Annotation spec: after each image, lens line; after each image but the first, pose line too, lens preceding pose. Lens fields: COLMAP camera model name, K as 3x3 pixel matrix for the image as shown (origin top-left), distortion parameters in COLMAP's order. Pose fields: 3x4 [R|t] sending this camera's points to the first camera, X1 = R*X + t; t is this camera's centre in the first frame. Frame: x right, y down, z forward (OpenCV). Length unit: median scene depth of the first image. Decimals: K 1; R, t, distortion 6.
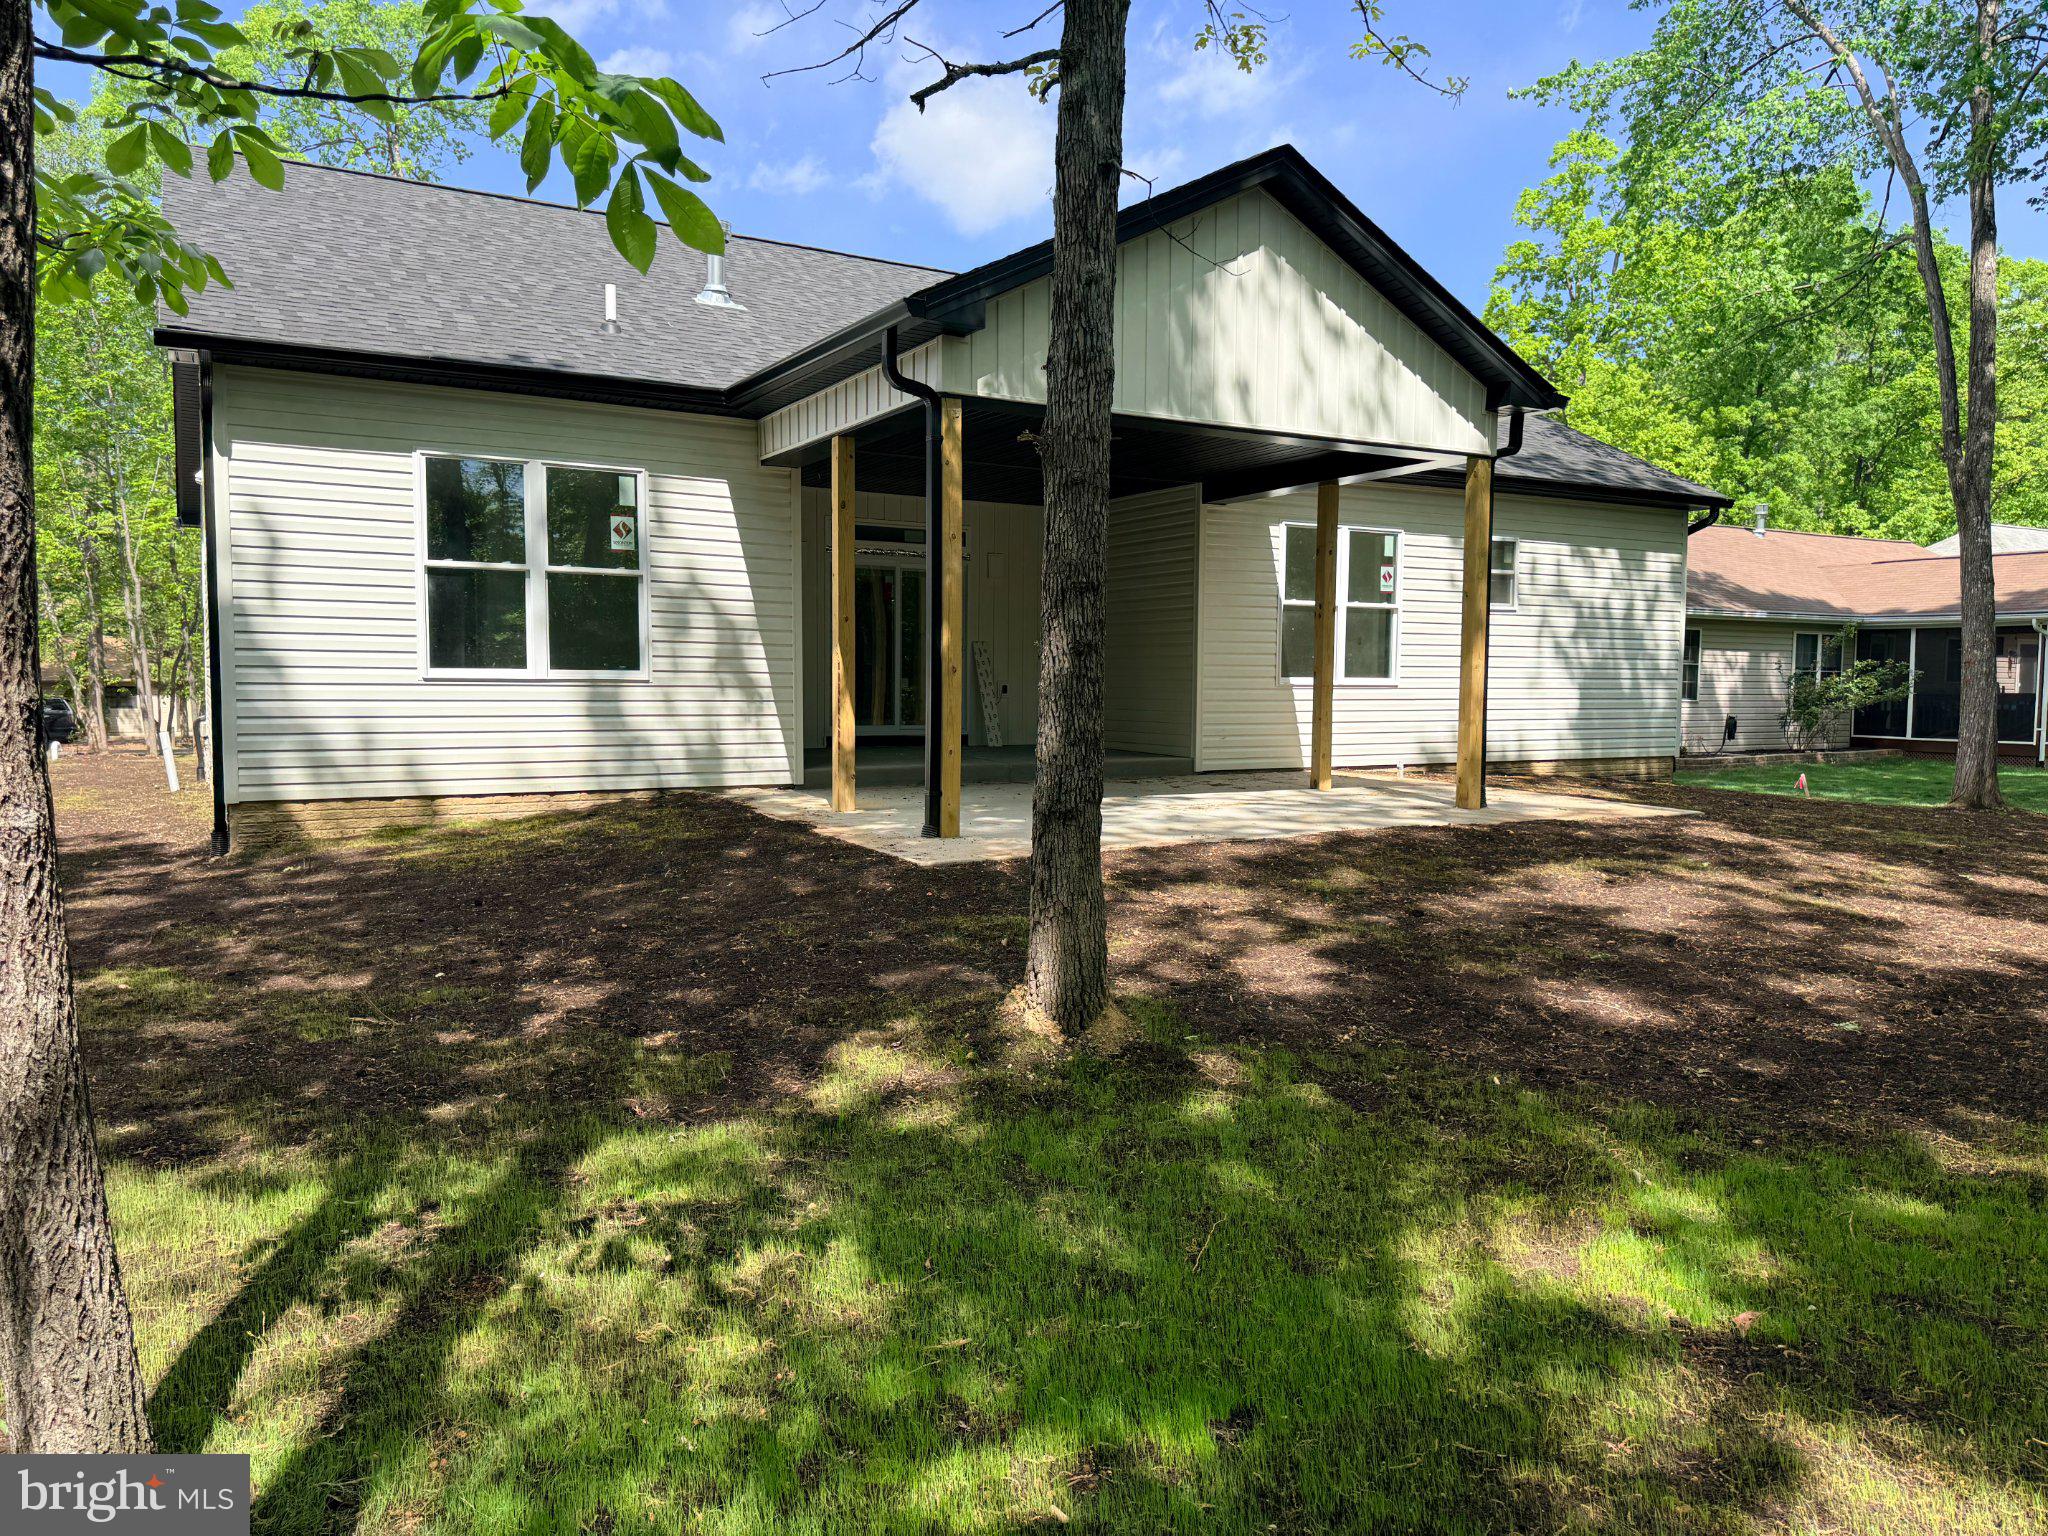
lens RADIAL K [[1445.7, 0, 1035.9], [0, 1445.7, 769.7], [0, 0, 1]] dist [0.037048, -0.000982]
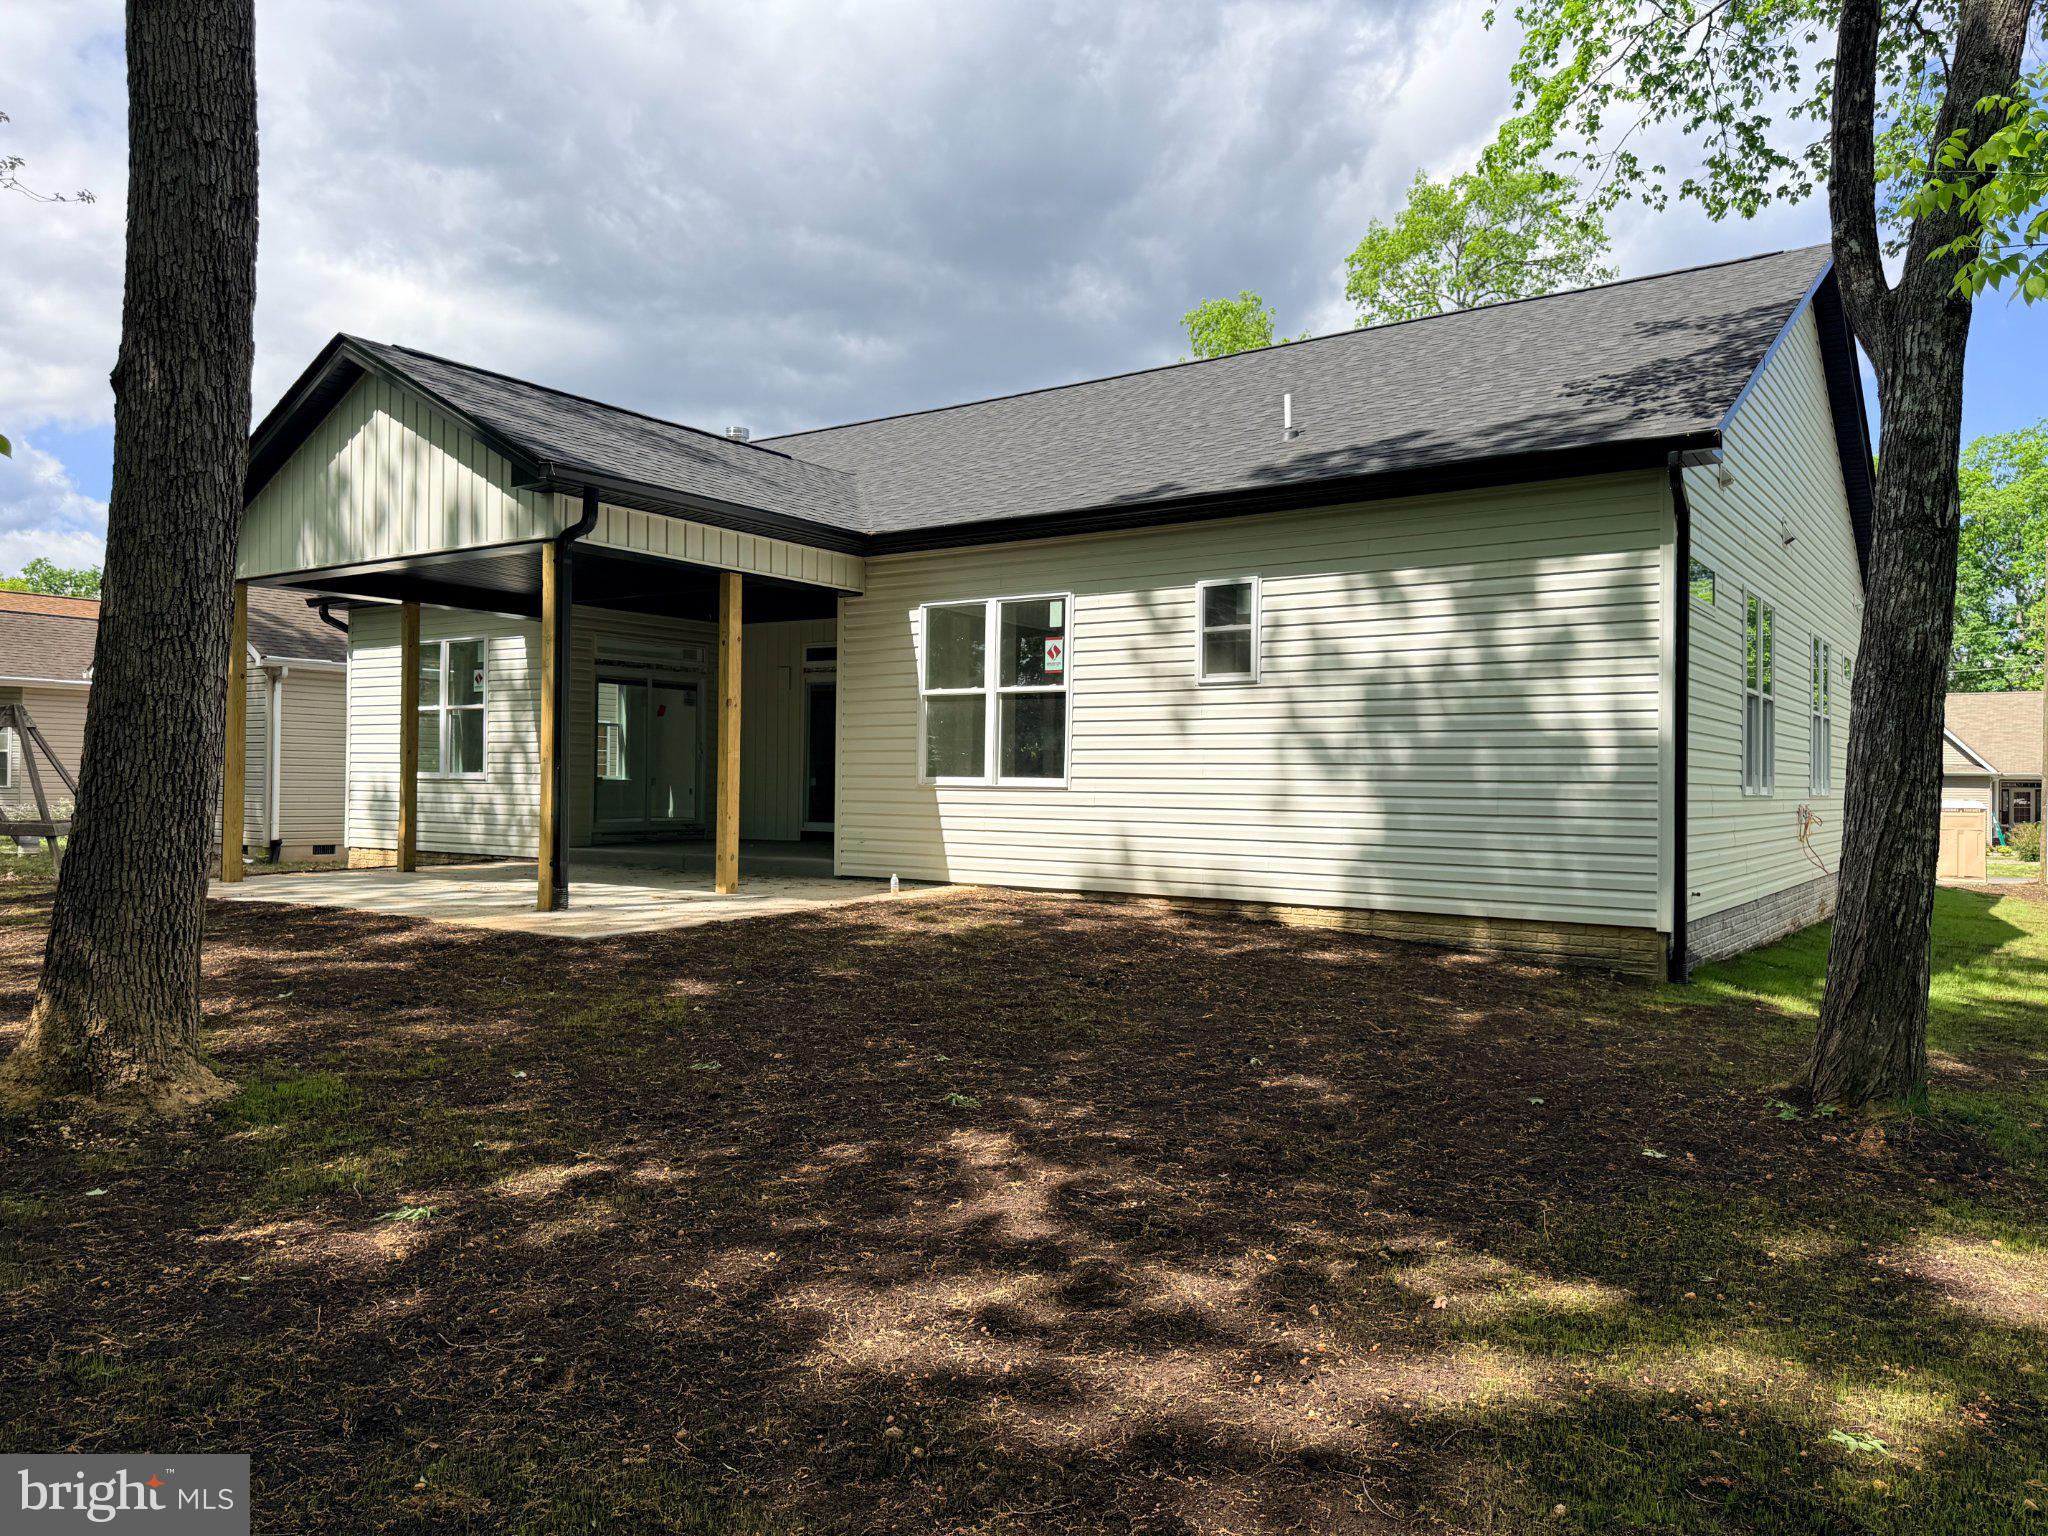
lens RADIAL K [[1445.7, 0, 1035.9], [0, 1445.7, 769.7], [0, 0, 1]] dist [0.037048, -0.000982]
pose [[0.429302, -0.002626, -0.903157, 1.003489], [-0.052822, 0.998211, -0.028010, -0.048079], [0.901615, 0.059731, 0.428396, 0.686332]]
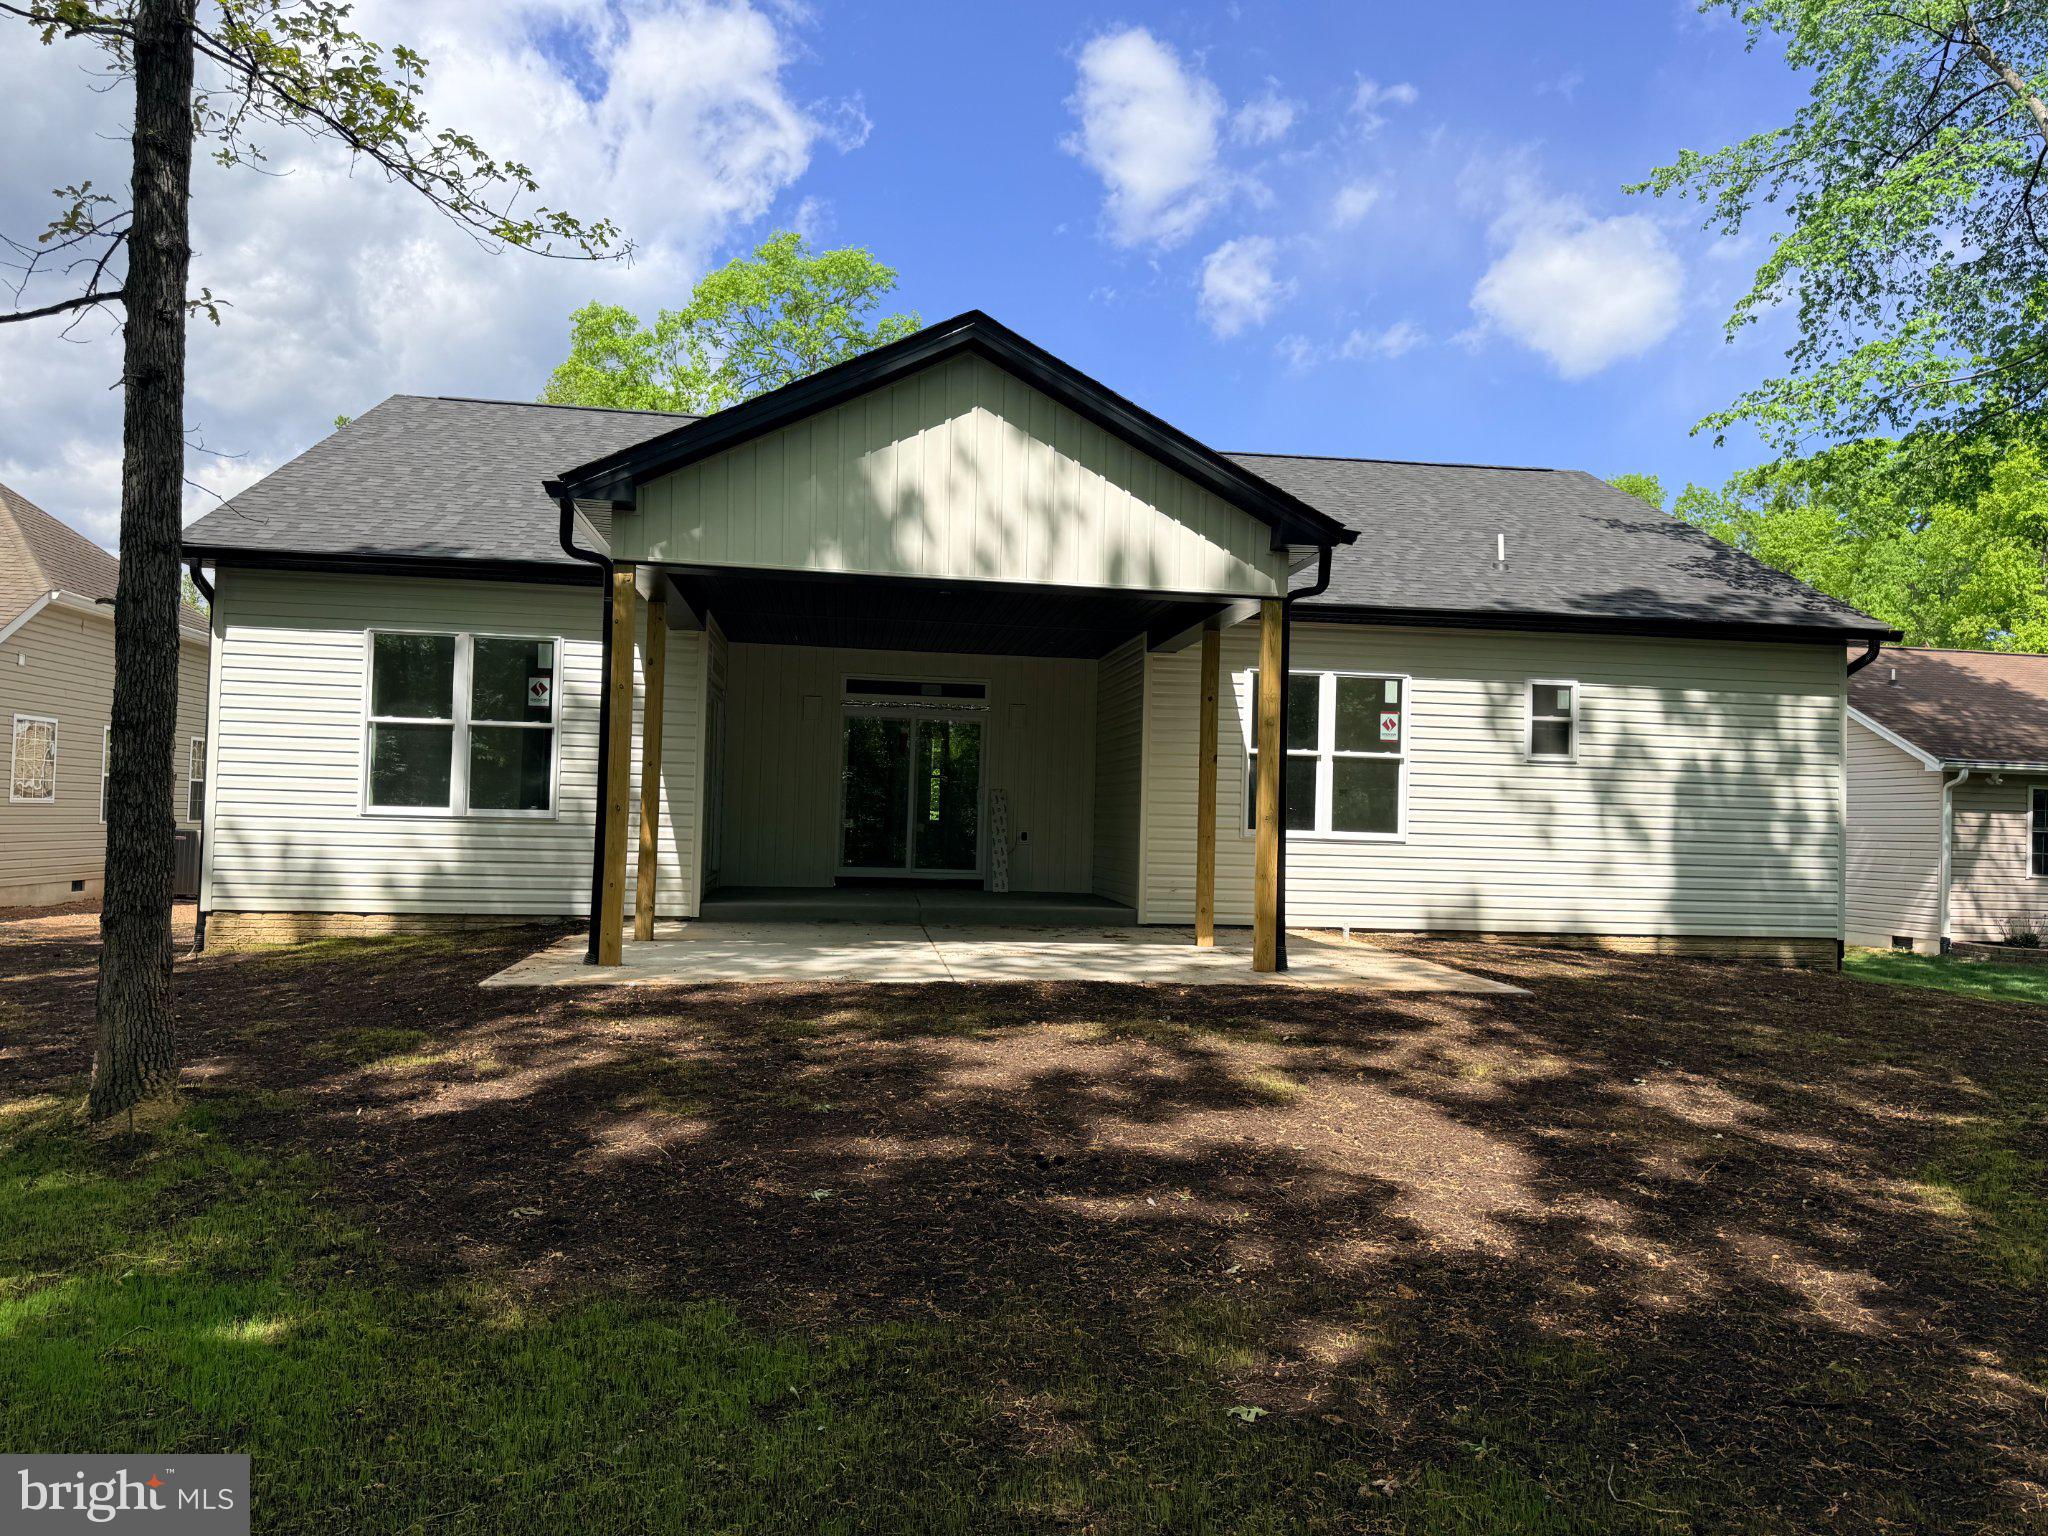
lens RADIAL K [[1445.7, 0, 1035.9], [0, 1445.7, 769.7], [0, 0, 1]] dist [0.037048, -0.000982]
pose [[0.922771, 0.002573, -0.385340, 0.409618], [-0.044442, 0.994016, -0.099787, -0.002499], [0.382778, 0.109206, 0.917363, 0.073374]]
